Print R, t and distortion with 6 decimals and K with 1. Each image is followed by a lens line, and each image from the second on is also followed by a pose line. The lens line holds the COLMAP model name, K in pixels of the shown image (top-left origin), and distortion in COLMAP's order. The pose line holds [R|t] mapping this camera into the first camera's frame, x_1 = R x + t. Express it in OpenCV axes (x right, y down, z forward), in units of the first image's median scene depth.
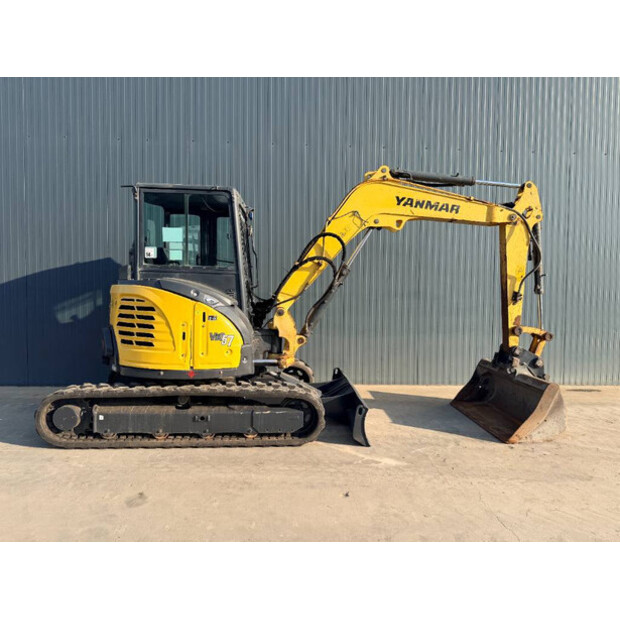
lens RADIAL K [[435.1, 0, 307.0], [0, 435.1, 308.5], [0, 0, 1]] dist [0.076802, -0.114609]
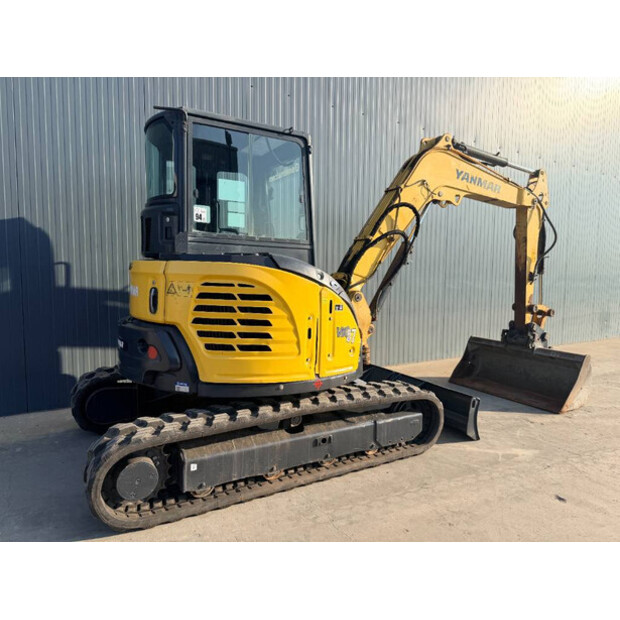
lens RADIAL K [[435.1, 0, 307.0], [0, 435.1, 308.5], [0, 0, 1]] dist [0.076802, -0.114609]
pose [[0.887735, -0.037161, 0.458852, -0.525949], [0.015211, 0.998560, 0.051441, -0.013442], [-0.460103, -0.038686, 0.887022, 0.311155]]
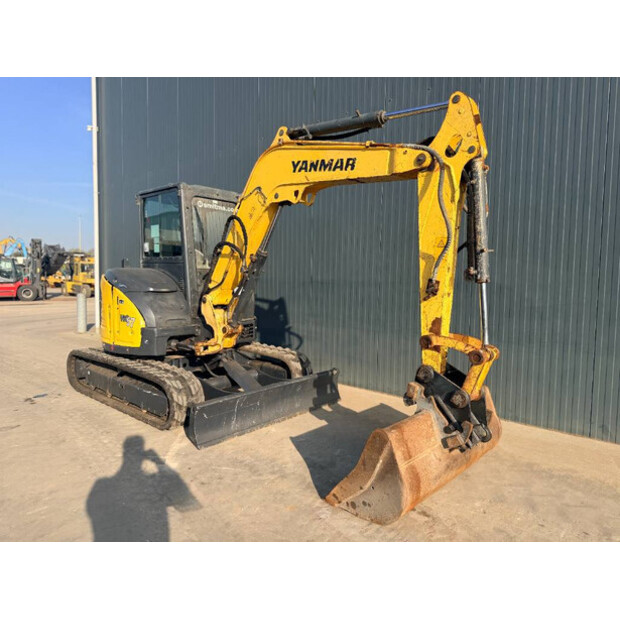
lens RADIAL K [[435.1, 0, 307.0], [0, 435.1, 308.5], [0, 0, 1]] dist [0.076802, -0.114609]
pose [[0.702151, 0.046393, -0.710516, 0.825602], [-0.025977, 0.998880, 0.039550, -0.017539], [0.711554, -0.009312, 0.702569, 0.454598]]
